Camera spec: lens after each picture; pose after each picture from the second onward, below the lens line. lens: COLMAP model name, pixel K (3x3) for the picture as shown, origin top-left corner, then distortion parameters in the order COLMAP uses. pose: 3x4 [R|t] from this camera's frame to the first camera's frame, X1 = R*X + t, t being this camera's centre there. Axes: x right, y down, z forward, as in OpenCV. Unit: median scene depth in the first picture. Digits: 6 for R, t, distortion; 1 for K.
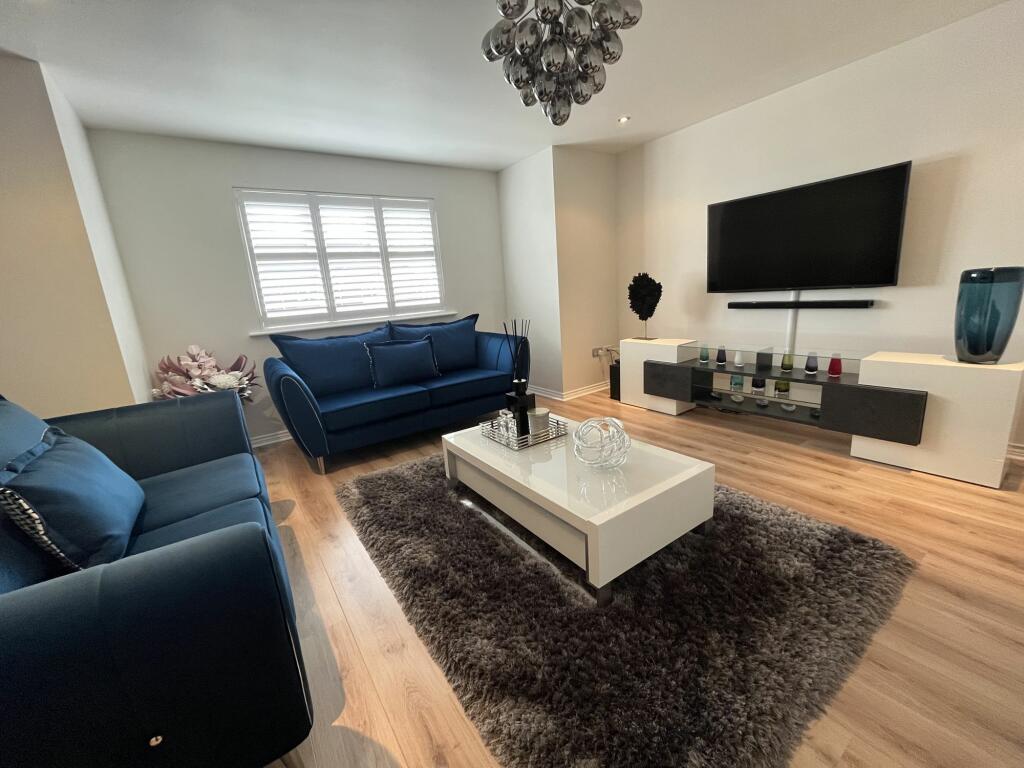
lens RADIAL K [[411.6, 0, 510.3], [0, 411.6, 385.2], [0, 0, 1]] dist [-0.002064, -0.000487]
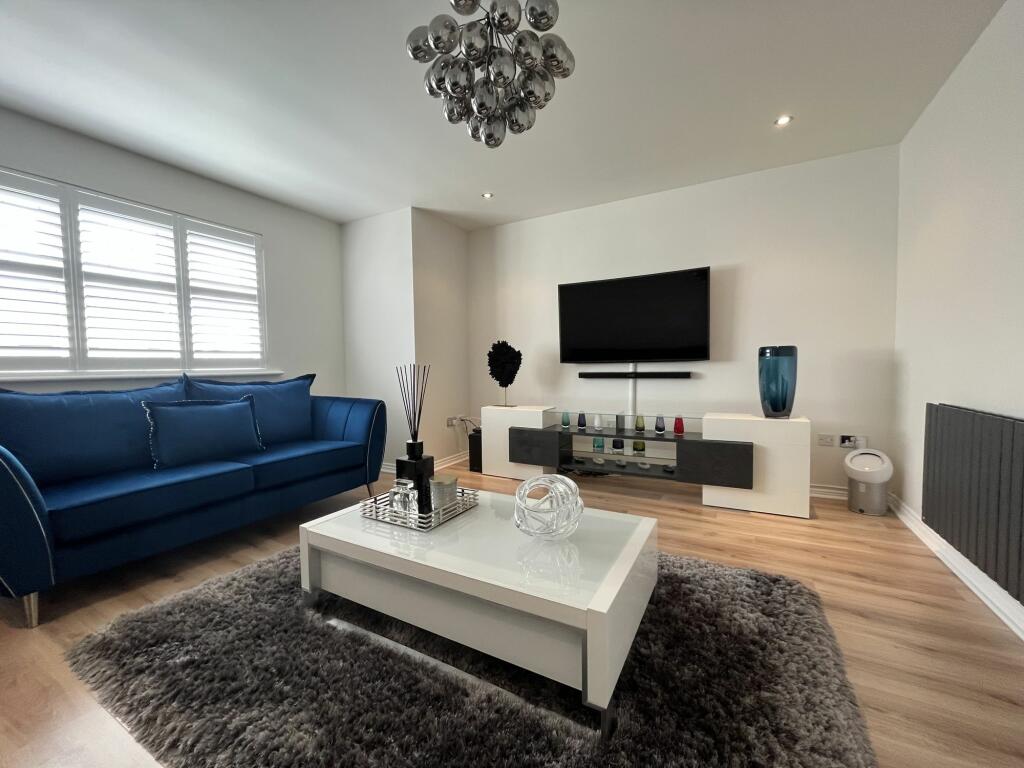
lens RADIAL K [[411.6, 0, 510.3], [0, 411.6, 385.2], [0, 0, 1]] dist [-0.002064, -0.000487]
pose [[0.896880, 0.038803, 0.440568, -0.127084], [0.050407, 0.980684, -0.188990, 0.032768], [-0.439391, 0.191709, 0.877601, 0.160697]]
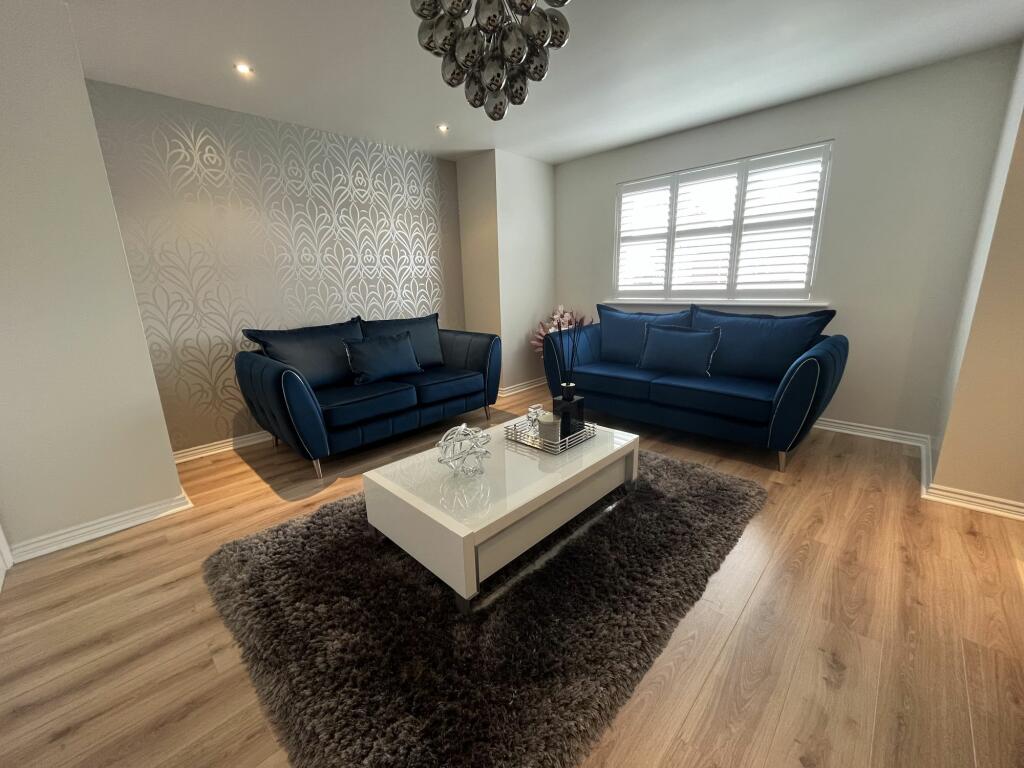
lens RADIAL K [[411.6, 0, 510.3], [0, 411.6, 385.2], [0, 0, 1]] dist [-0.002064, -0.000487]
pose [[0.191732, 0.301320, -0.934048, 0.680379], [-0.211625, 0.942009, 0.260448, -0.173364], [0.958360, 0.147731, 0.244380, 0.504833]]
